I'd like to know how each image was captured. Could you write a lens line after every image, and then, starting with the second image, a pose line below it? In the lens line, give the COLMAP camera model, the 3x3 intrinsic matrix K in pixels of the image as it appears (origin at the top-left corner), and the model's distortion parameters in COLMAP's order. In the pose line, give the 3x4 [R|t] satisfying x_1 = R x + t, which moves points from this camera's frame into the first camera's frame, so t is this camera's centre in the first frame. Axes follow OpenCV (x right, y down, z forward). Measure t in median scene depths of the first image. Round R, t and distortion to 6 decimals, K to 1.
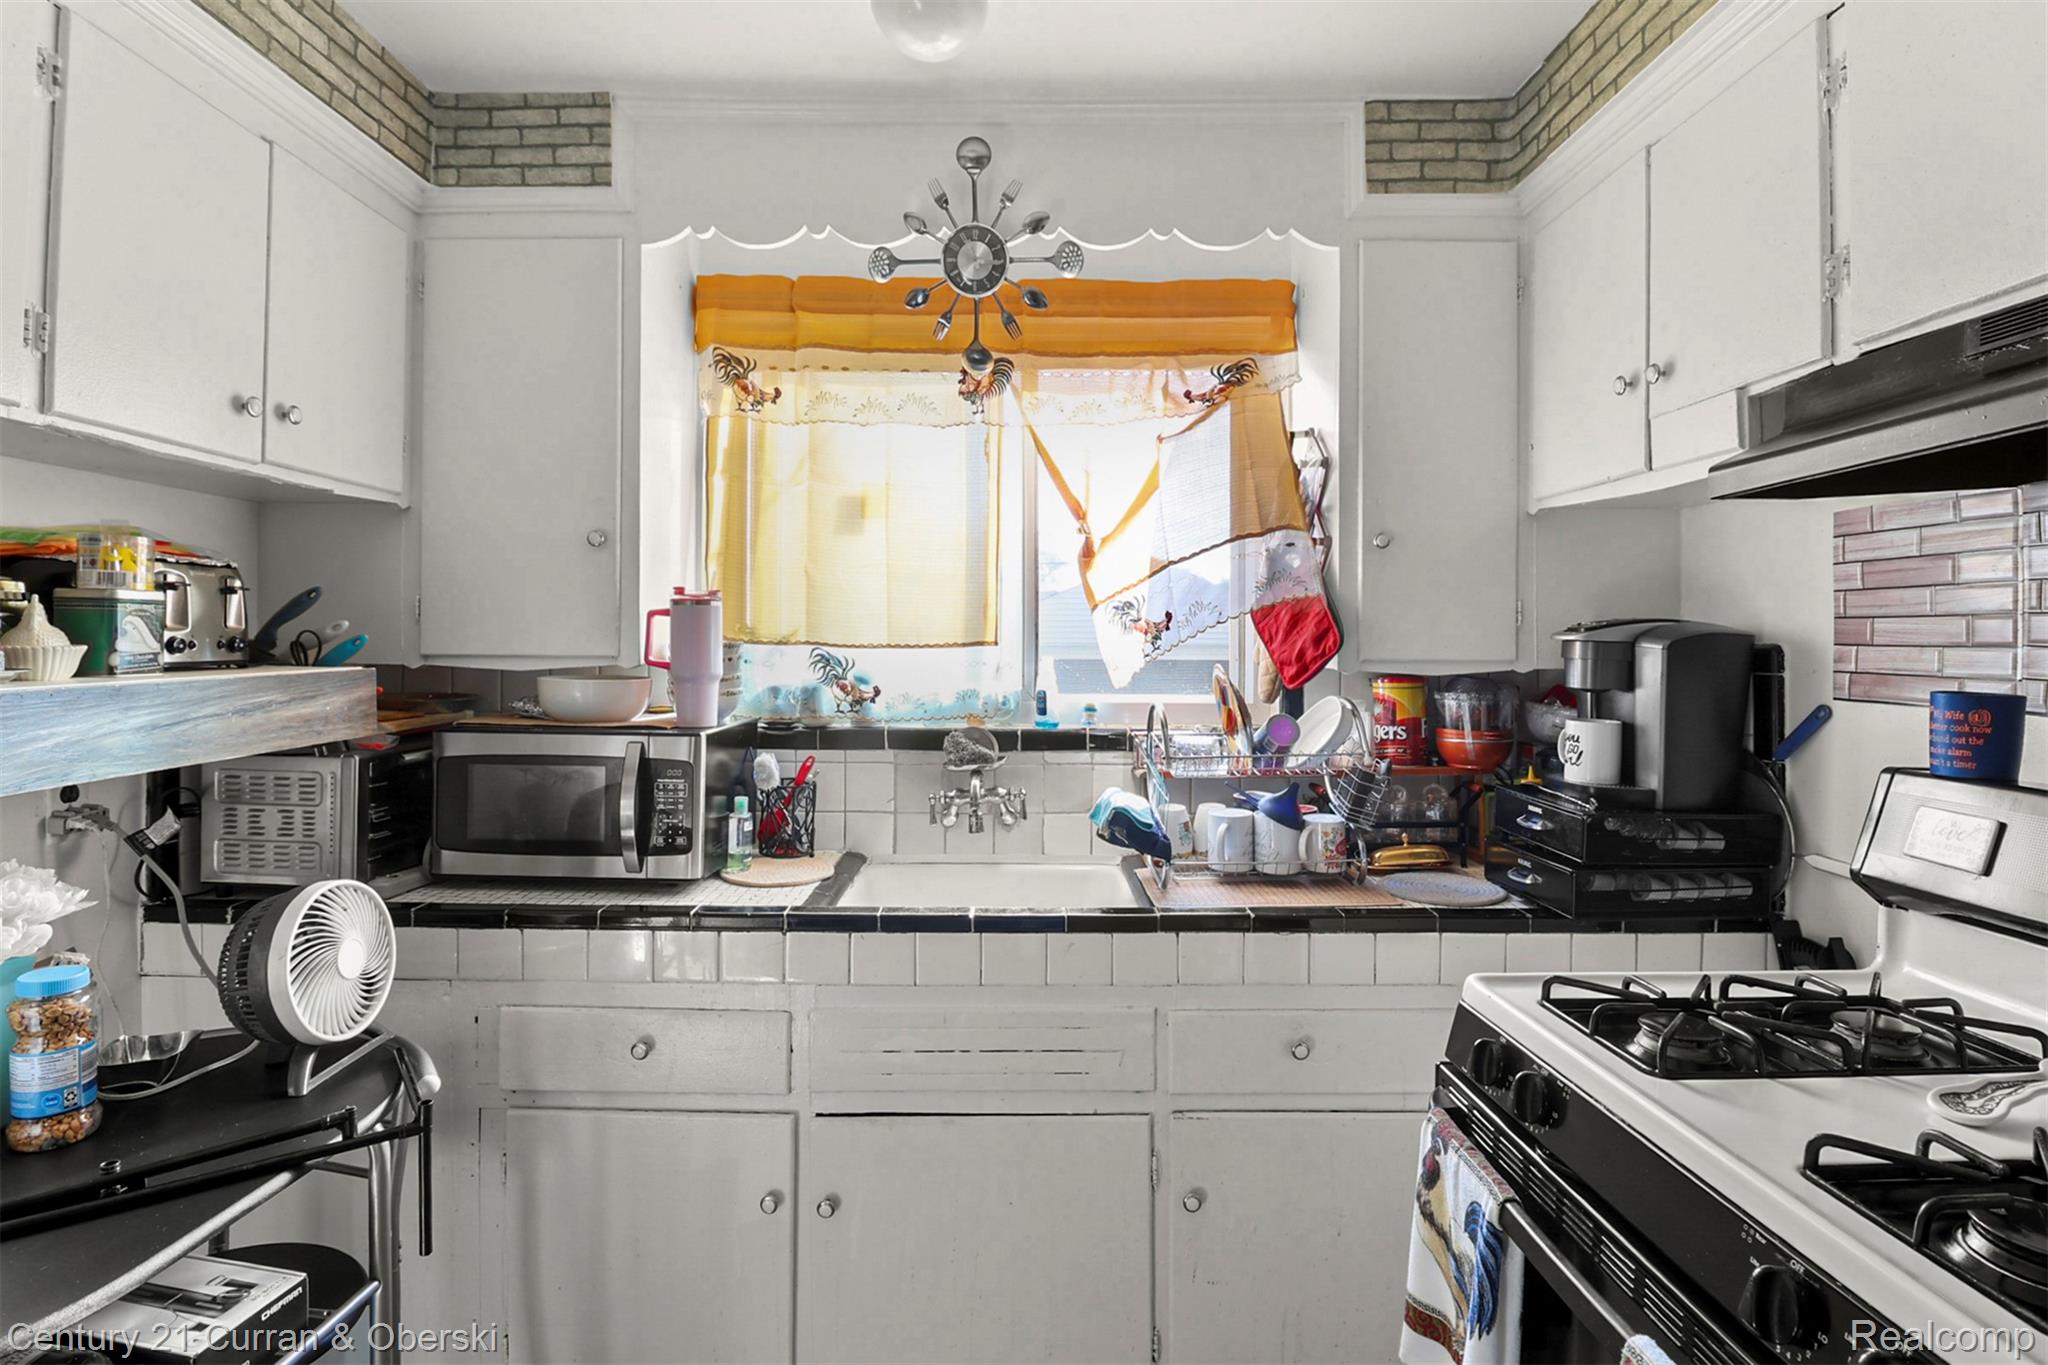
lens RADIAL K [[983.5, 0, 1000.9], [0, 983.5, 647.4], [0, 0, 1]] dist [0.006912, -0.008594]
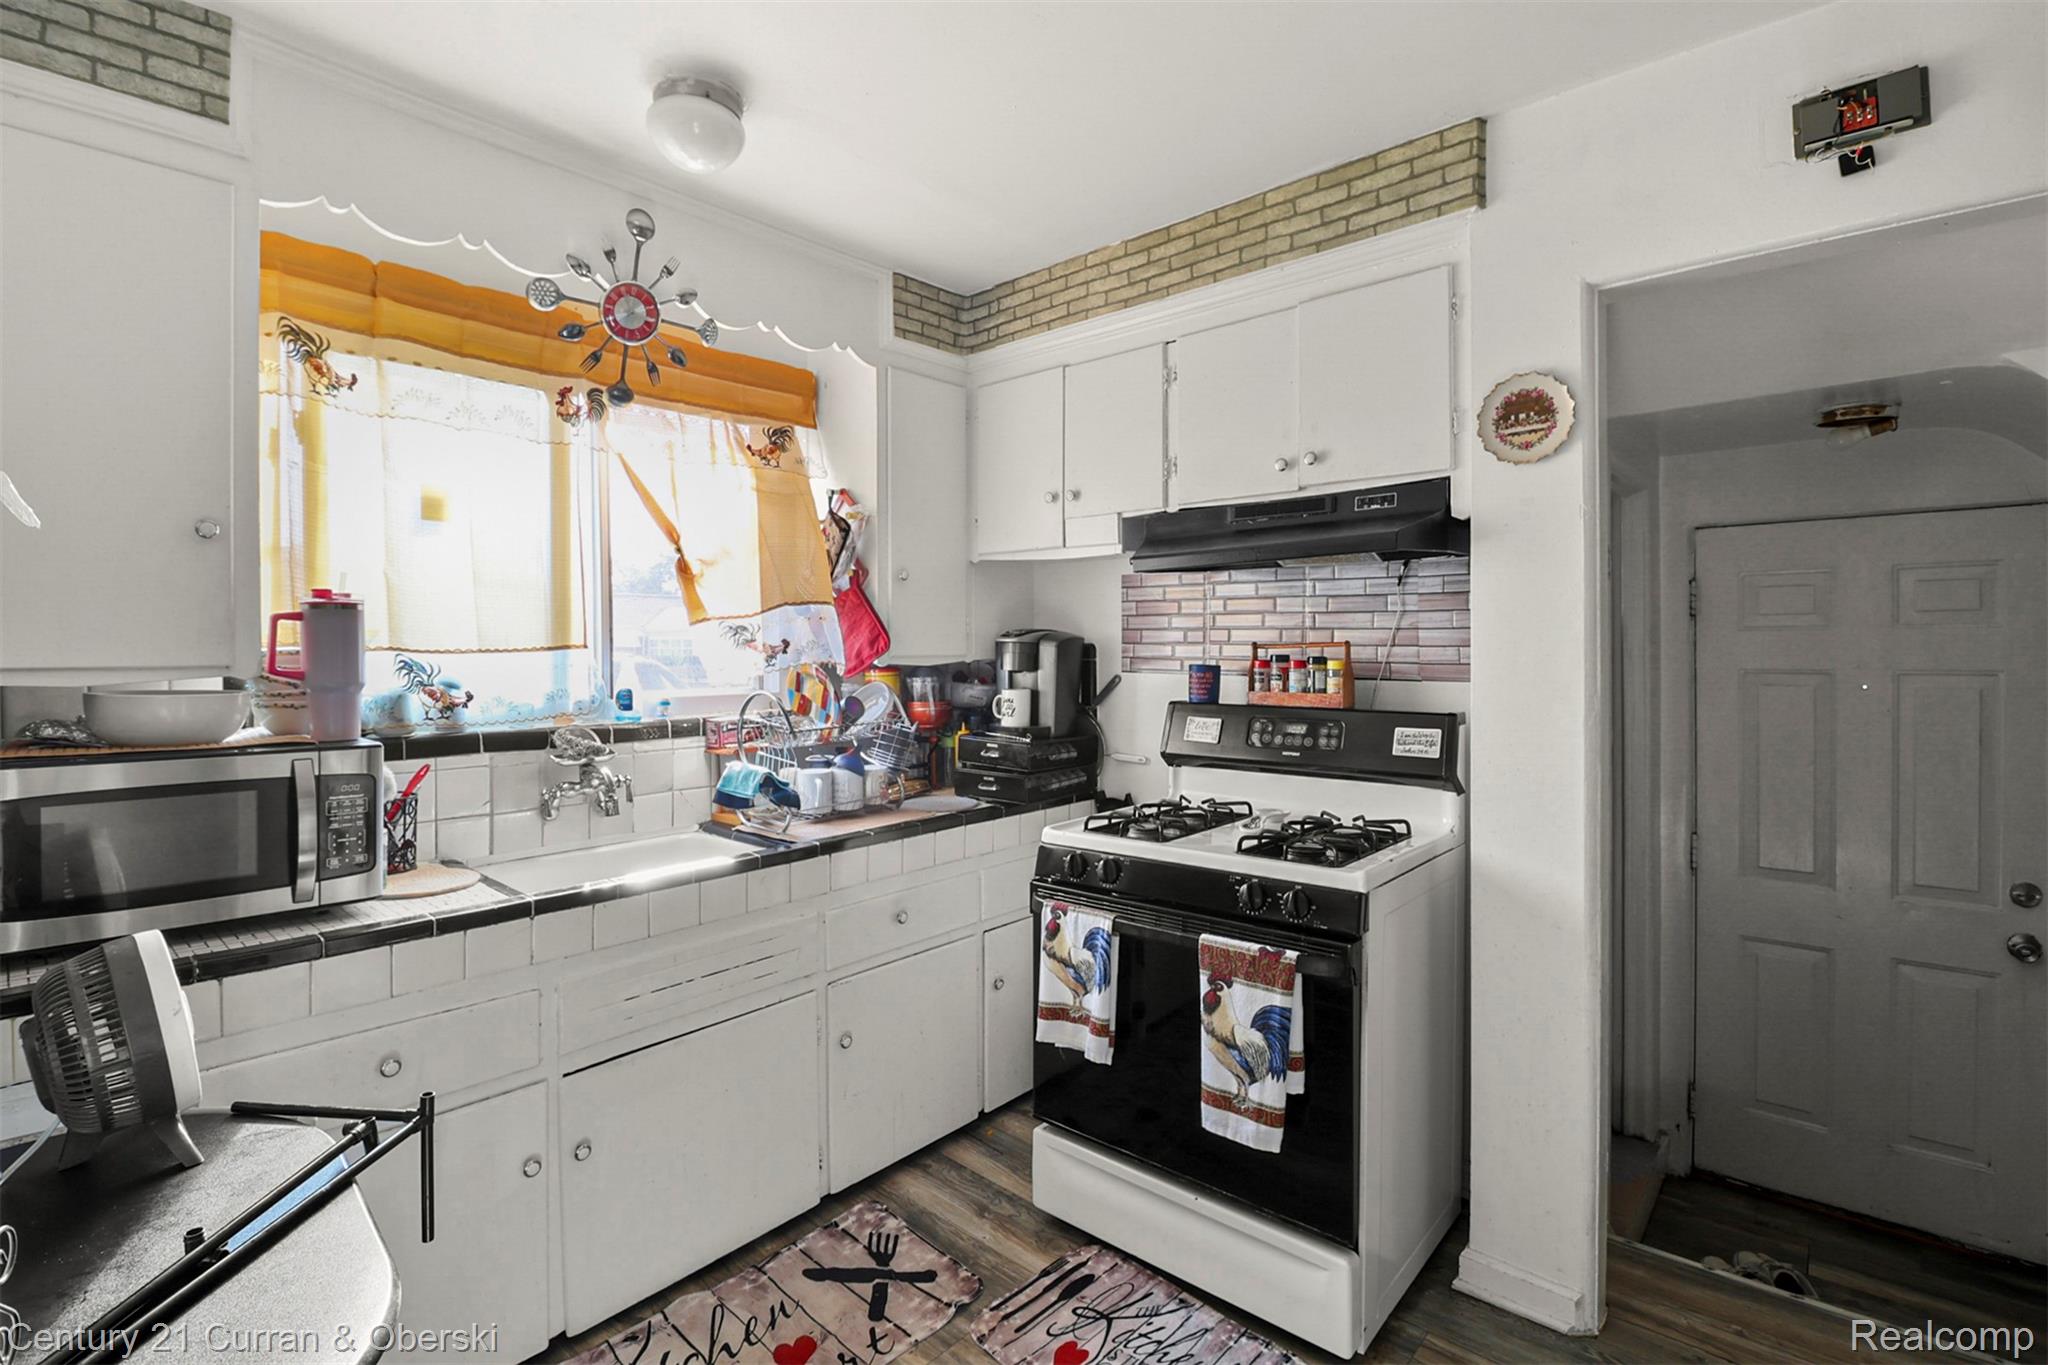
lens RADIAL K [[983.5, 0, 1019.6], [0, 983.5, 667.5], [0, 0, 1]] dist [0.006912, -0.008594]
pose [[0.657761, -0.025047, 0.752810, -0.603294], [0.010360, 0.999653, 0.024207, -0.003699], [-0.753155, -0.008123, 0.657793, -0.098484]]
